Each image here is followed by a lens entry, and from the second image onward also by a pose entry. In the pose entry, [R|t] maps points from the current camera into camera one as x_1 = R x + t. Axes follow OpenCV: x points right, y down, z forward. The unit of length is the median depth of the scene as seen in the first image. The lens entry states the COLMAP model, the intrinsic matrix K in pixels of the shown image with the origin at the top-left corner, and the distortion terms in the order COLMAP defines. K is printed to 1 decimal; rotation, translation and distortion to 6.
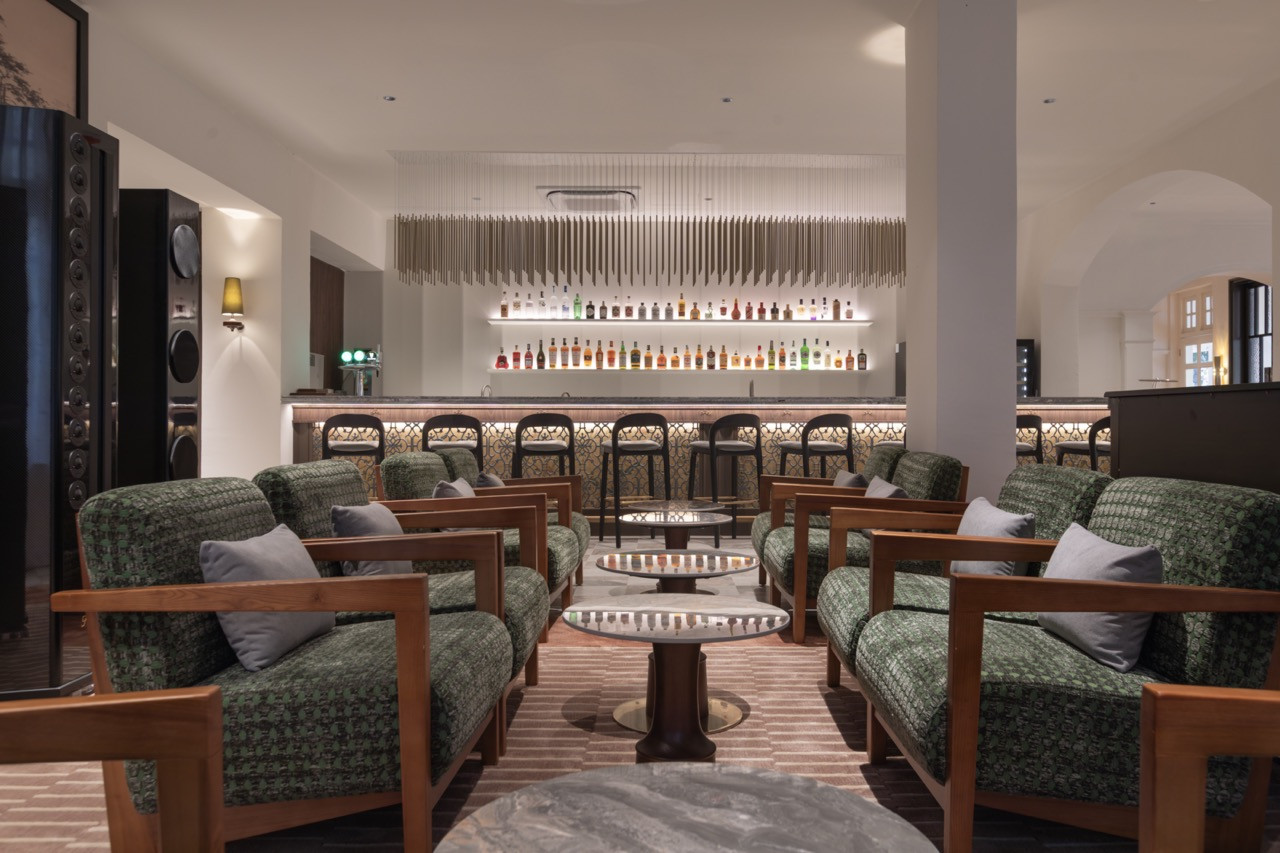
lens RADIAL K [[1265.1, 0, 638.4], [0, 1265.1, 419.6], [0, 0, 1]] dist [-0.011243, 0.000000]
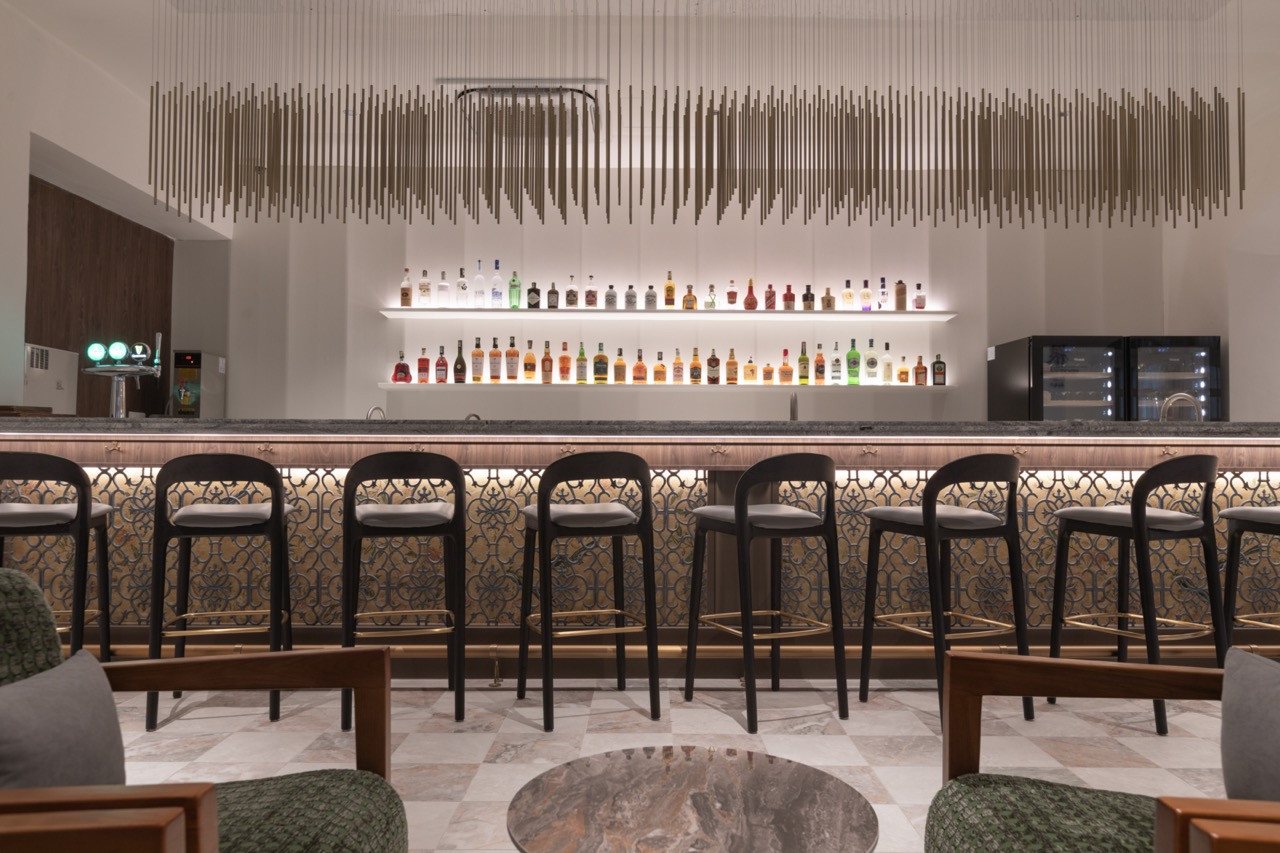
lens RADIAL K [[1265.1, 0, 642.3], [0, 1265.1, 423.5], [0, 0, 1]] dist [-0.011243, 0.000000]
pose [[0.999795, 0.002803, 0.020032, 0.006464], [-0.002325, 0.999713, -0.023824, -0.002972], [-0.020093, 0.023773, 0.999515, 0.333581]]
